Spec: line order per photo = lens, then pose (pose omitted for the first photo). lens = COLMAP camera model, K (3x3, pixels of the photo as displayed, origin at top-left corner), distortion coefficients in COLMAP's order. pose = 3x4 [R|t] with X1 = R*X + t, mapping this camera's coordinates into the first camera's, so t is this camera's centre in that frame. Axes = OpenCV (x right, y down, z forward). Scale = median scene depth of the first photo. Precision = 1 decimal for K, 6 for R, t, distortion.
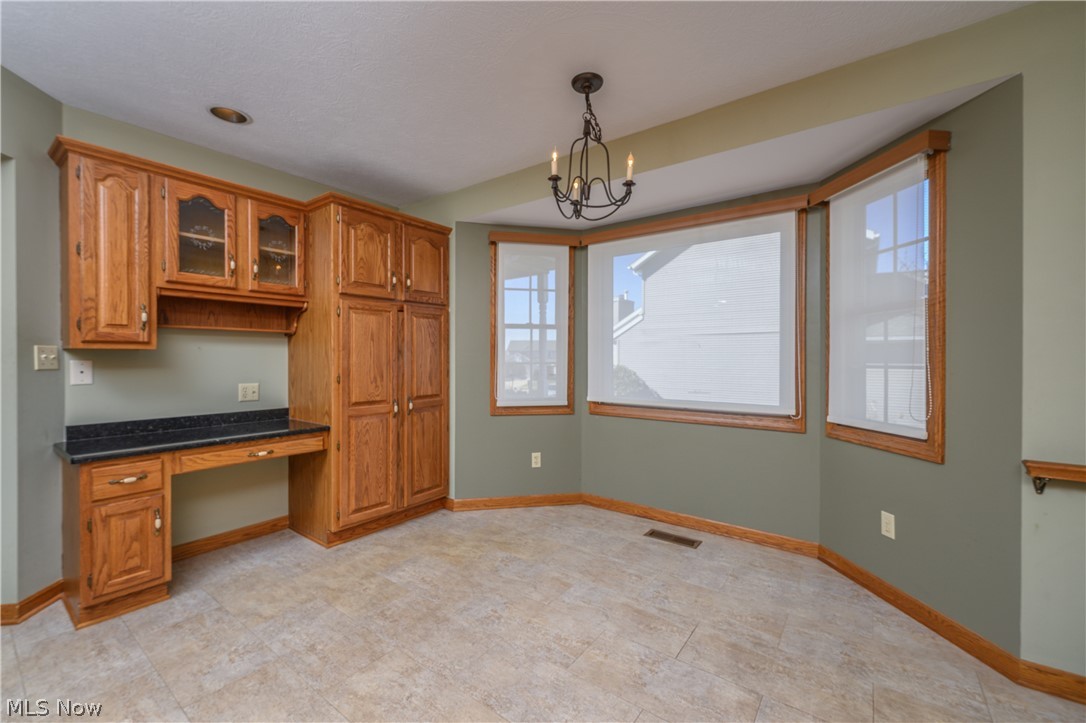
lens RADIAL K [[451.8, 0, 539.3], [0, 451.8, 359.7], [0, 0, 1]] dist [-0.000064, -0.000496]
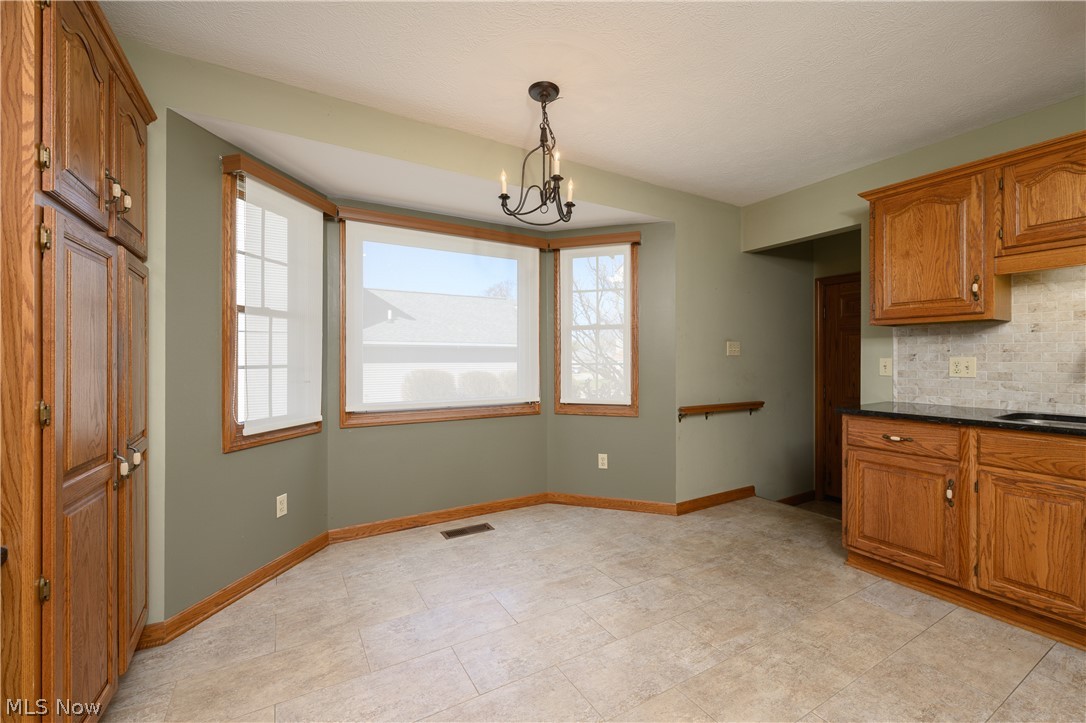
lens RADIAL K [[451.8, 0, 542.7], [0, 451.8, 359.8], [0, 0, 1]] dist [-0.000064, -0.000496]
pose [[0.374404, -0.002825, 0.927261, -0.684145], [0.005812, 0.999983, 0.000700, -0.000724], [-0.927248, 0.005127, 0.374414, 0.498134]]
